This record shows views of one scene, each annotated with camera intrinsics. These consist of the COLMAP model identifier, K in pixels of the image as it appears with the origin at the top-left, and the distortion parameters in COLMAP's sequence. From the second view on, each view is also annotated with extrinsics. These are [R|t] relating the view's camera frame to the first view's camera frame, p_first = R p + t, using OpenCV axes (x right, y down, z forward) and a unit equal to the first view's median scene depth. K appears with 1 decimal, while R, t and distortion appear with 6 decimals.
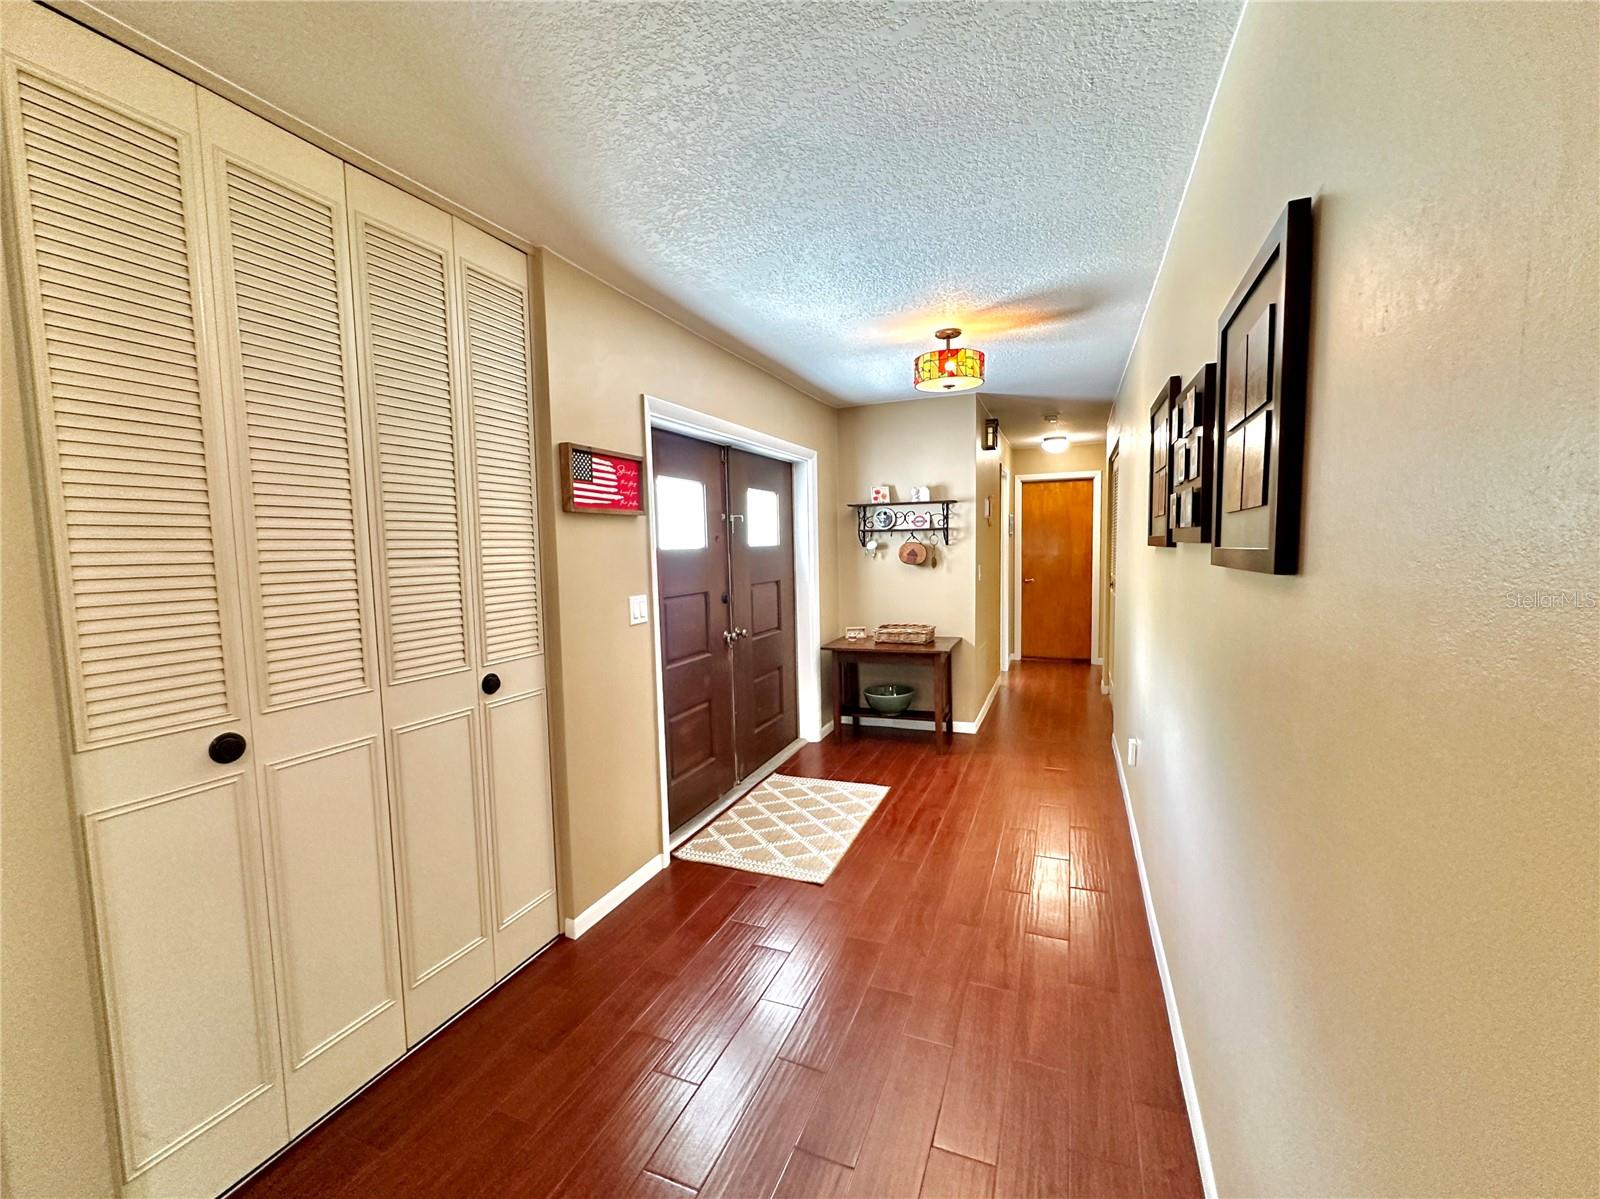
lens RADIAL K [[645.5, 0, 807.0], [0, 645.5, 600.2], [0, 0, 1]] dist [-0.003129, 0.000872]
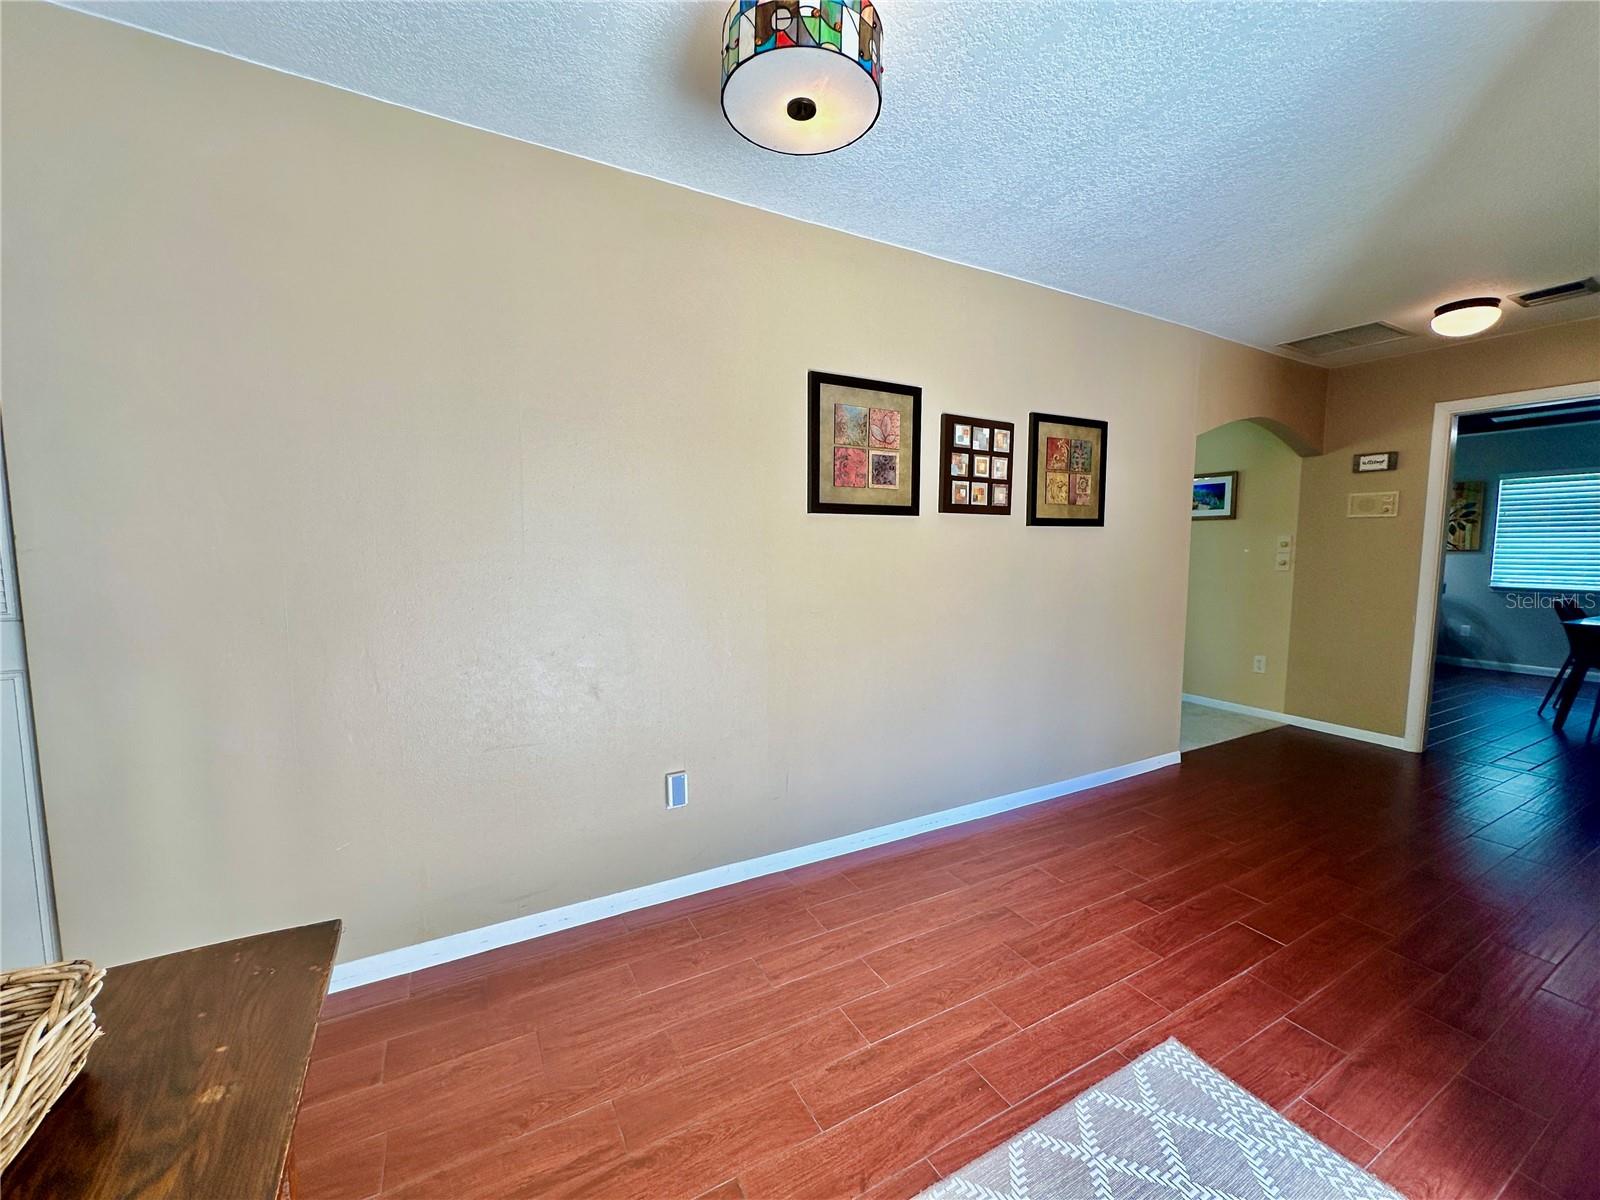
lens RADIAL K [[636.3, 0, 800.0], [0, 636.3, 600.0], [0, 0, 1]] dist [-0.002679, -0.000007]
pose [[-0.773239, -0.041413, 0.632761, -0.058360], [0.068293, 0.986622, 0.148027, -0.075237], [-0.630427, 0.157674, -0.760066, 1.373861]]
